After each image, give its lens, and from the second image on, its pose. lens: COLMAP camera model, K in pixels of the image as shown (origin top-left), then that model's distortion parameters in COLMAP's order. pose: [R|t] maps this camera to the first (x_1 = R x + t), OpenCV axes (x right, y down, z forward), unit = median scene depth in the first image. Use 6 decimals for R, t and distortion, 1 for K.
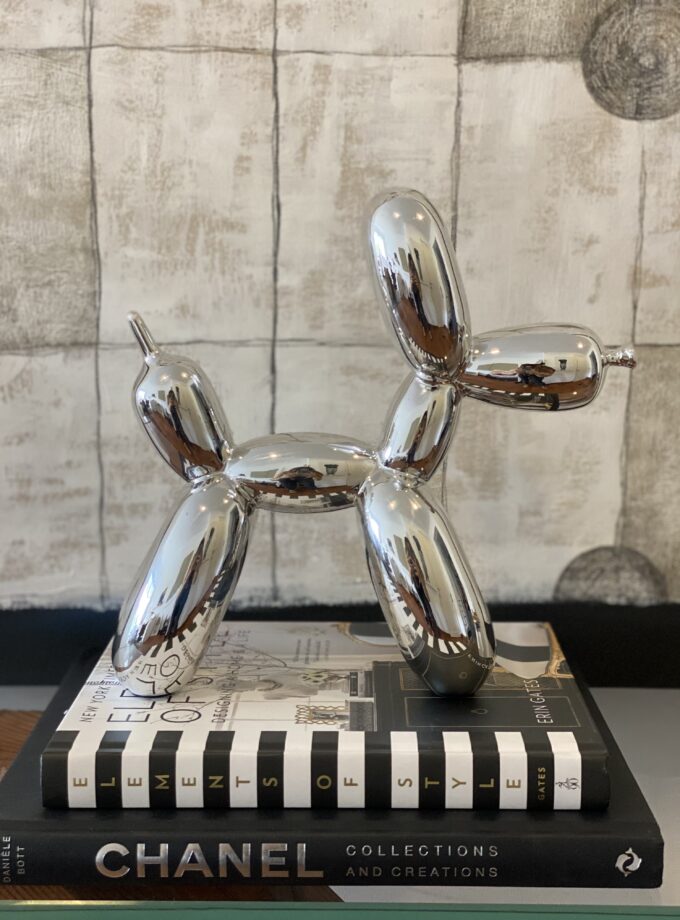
lens RADIAL K [[1417.5, 0, 337.0], [0, 1417.5, 464.4], [0, 0, 1]] dist [0.082339, 0.000000]
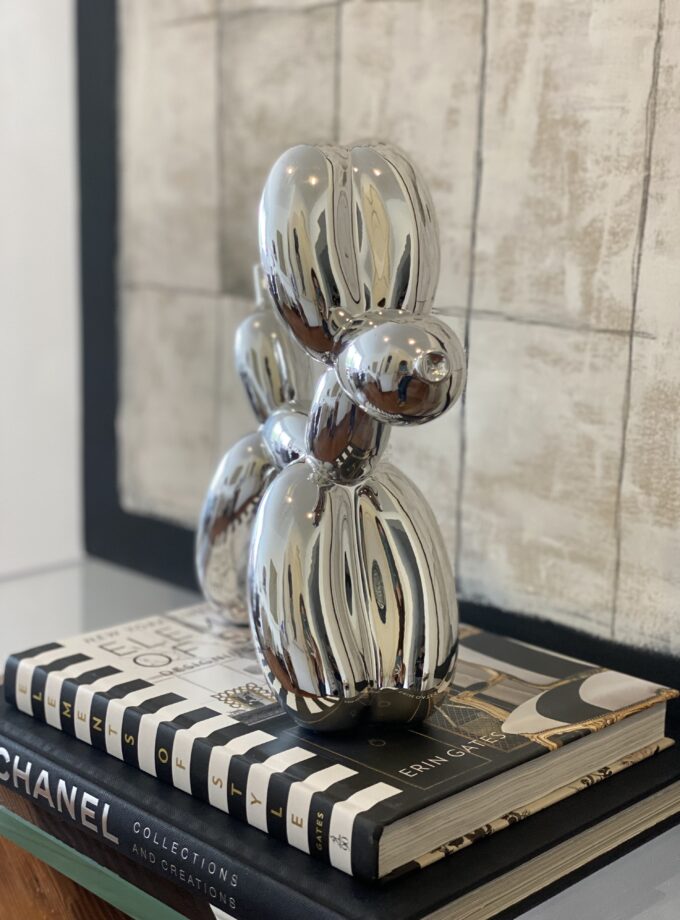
lens RADIAL K [[1417.5, 0, 331.9], [0, 1417.5, 457.3], [0, 0, 1]] dist [0.082339, 0.000000]
pose [[0.708628, 0.152272, -0.688955, 0.553308], [-0.139585, 0.987391, 0.074661, -0.051308], [0.691637, 0.043261, 0.720948, 0.289127]]
